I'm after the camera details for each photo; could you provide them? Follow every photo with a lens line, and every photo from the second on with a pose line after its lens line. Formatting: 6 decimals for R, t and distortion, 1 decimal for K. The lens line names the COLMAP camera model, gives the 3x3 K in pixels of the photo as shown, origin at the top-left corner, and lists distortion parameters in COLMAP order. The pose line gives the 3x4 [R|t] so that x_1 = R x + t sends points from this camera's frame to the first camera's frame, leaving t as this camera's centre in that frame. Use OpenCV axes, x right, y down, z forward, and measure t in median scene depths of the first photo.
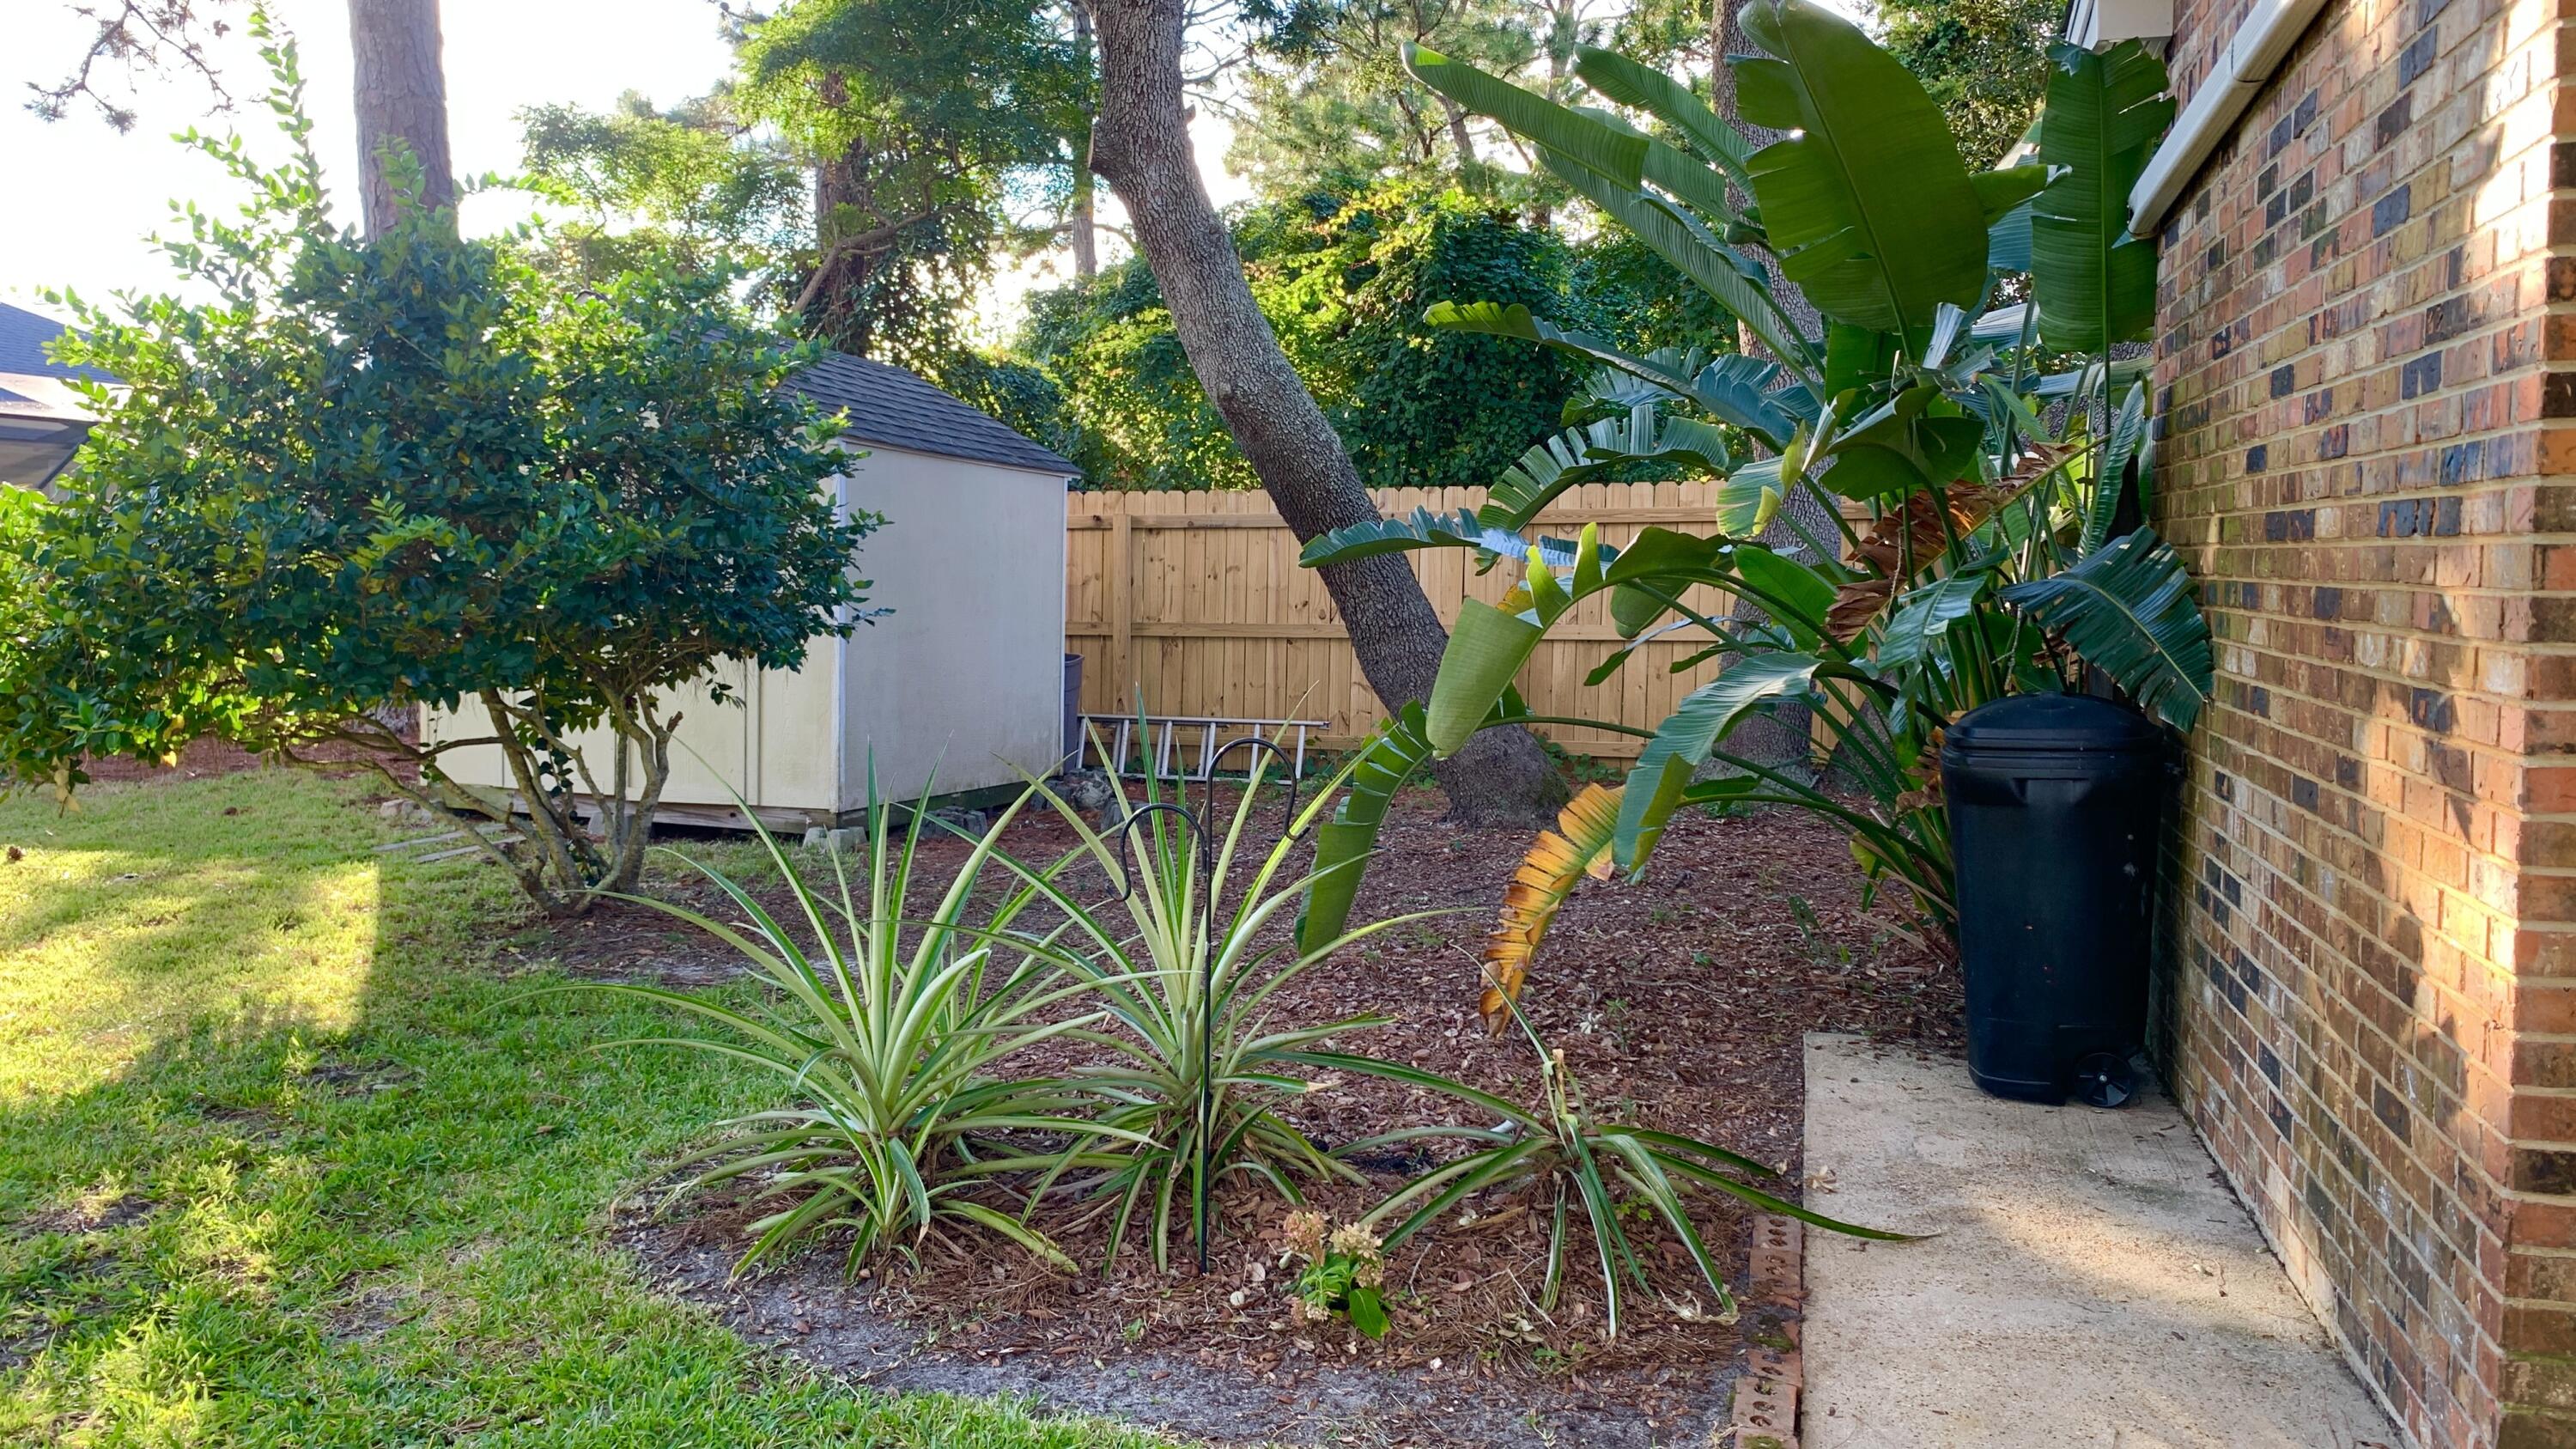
lens RADIAL K [[1962.1, 0, 1287.5], [0, 1962.1, 731.4], [0, 0, 1]] dist [0.066534, -0.088769]
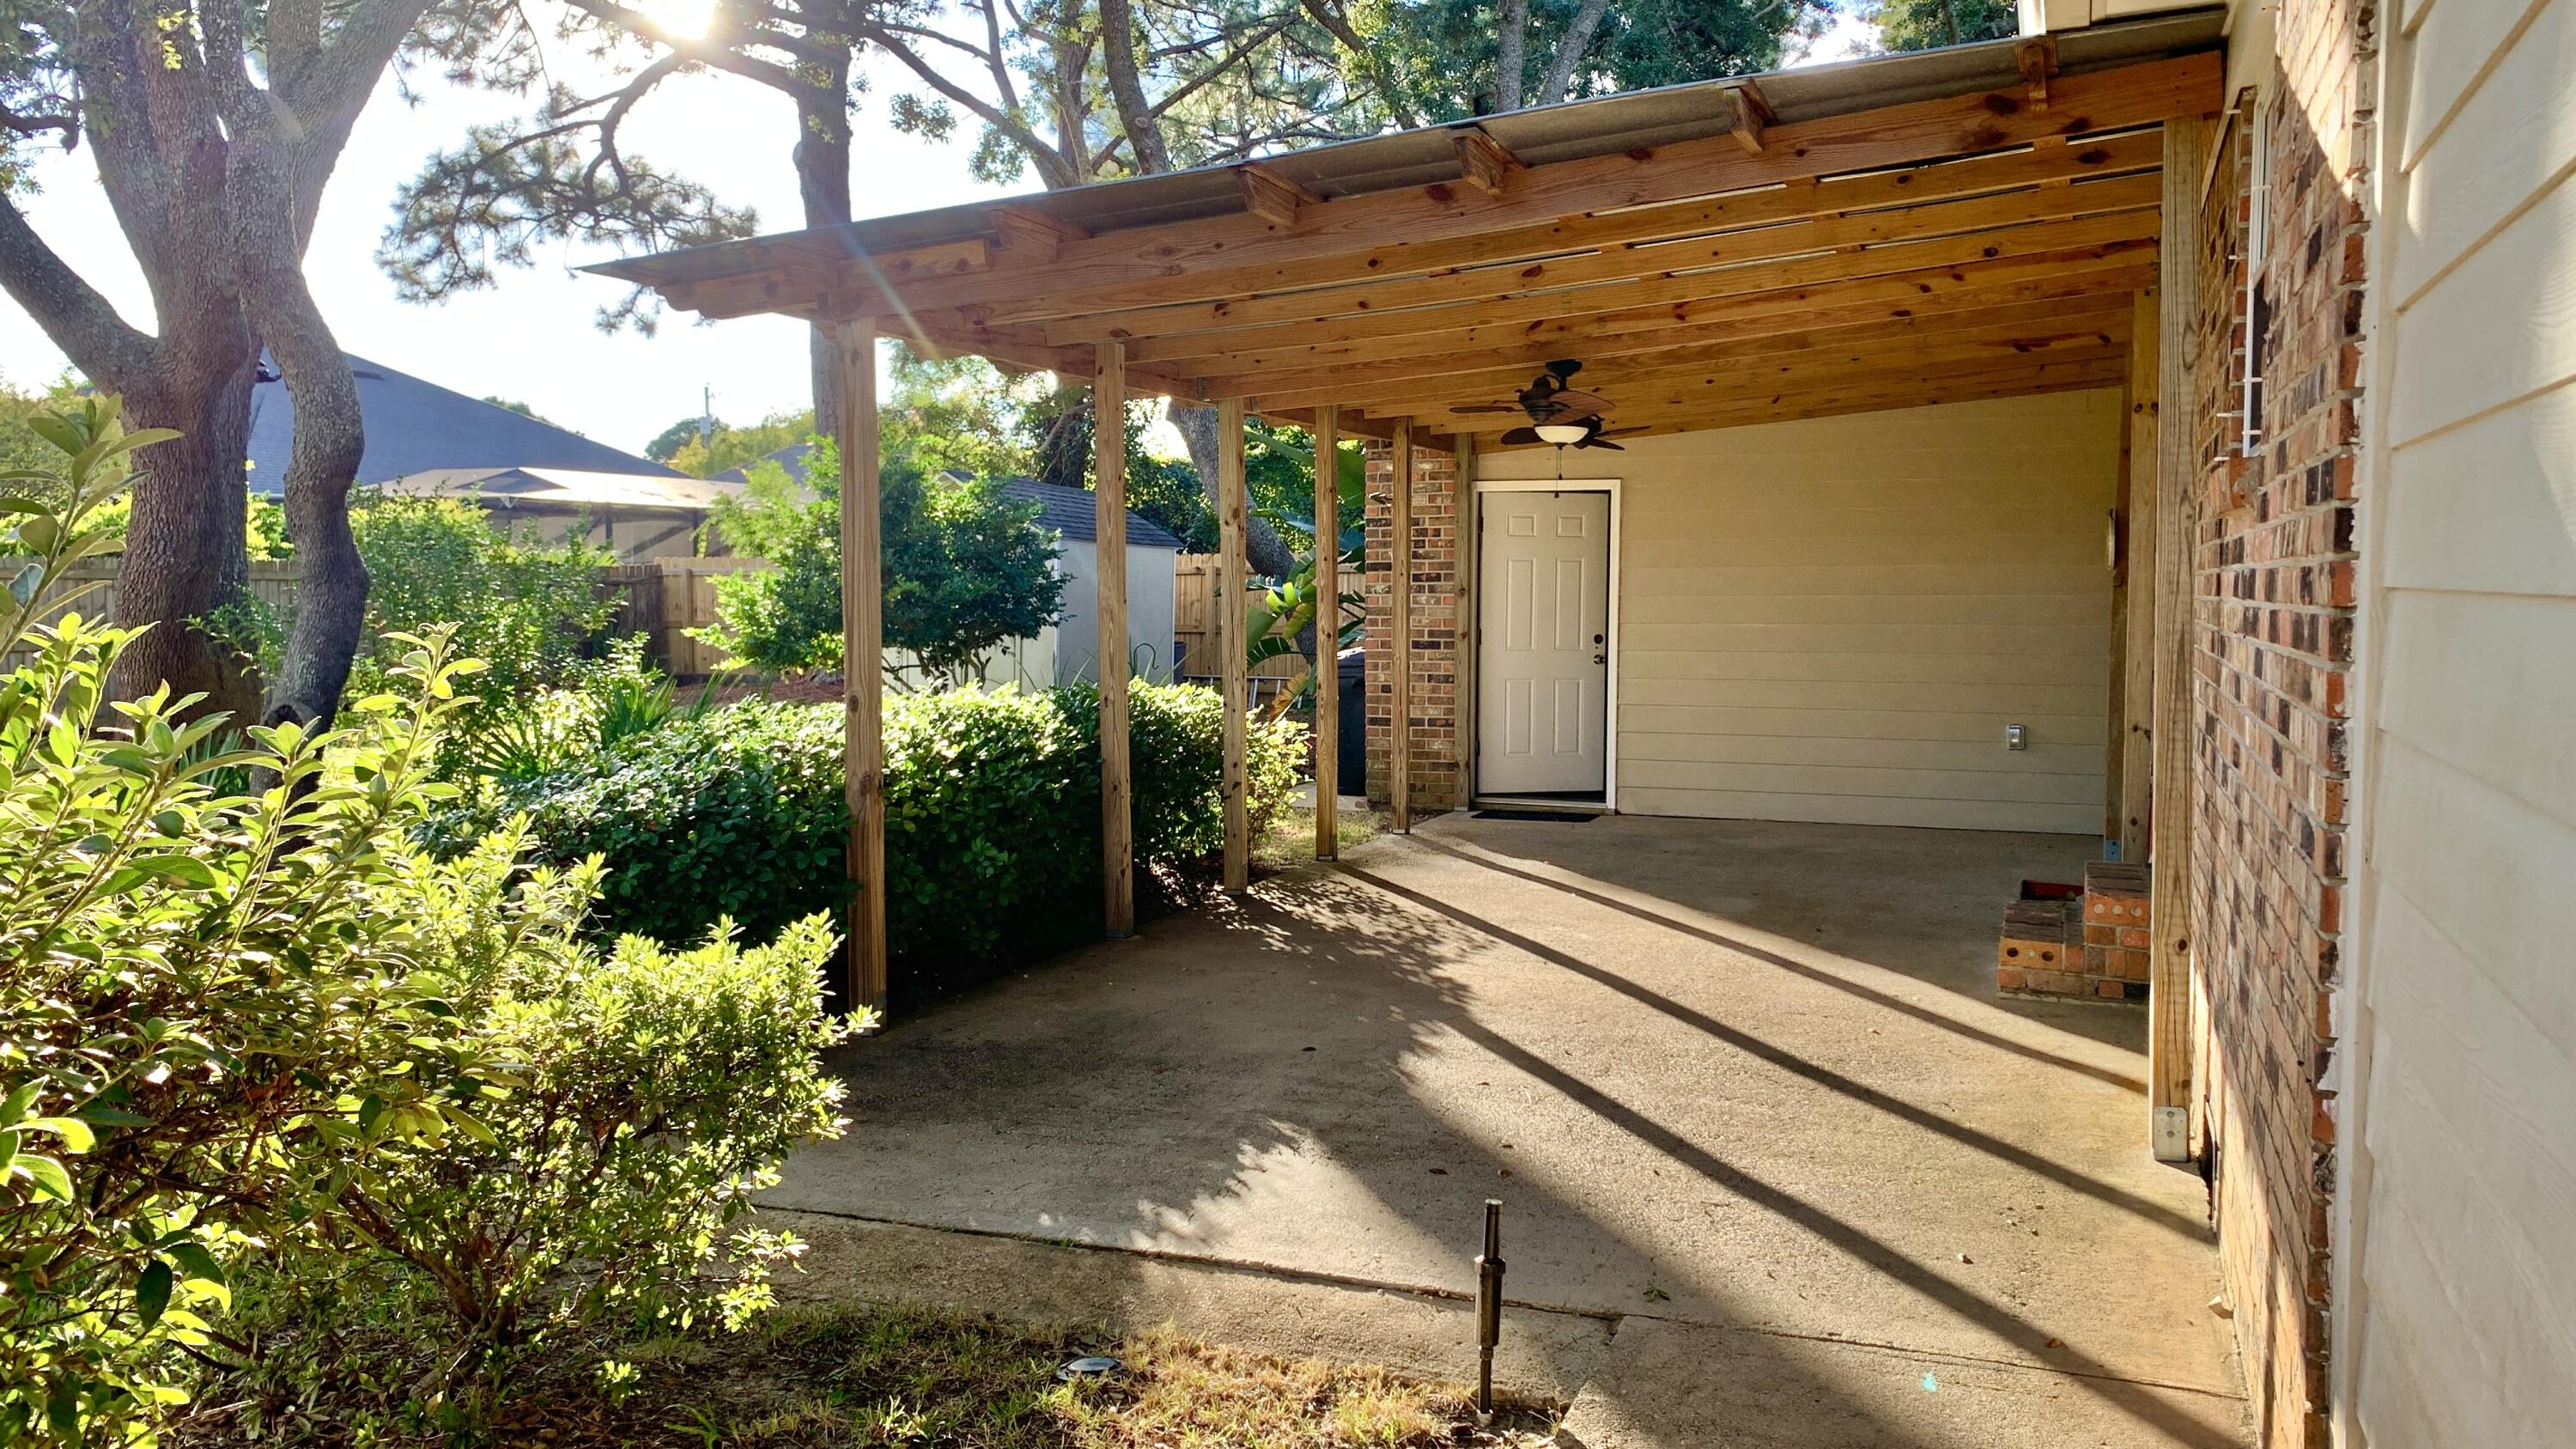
lens RADIAL K [[1962.1, 0, 1288.3], [0, 1962.1, 720.3], [0, 0, 1]] dist [0.066534, -0.088769]
pose [[0.992520, 0.004236, -0.122010, 0.344005], [-0.006053, 0.999876, -0.014524, 0.098130], [0.121934, 0.015154, 0.992423, -1.321487]]
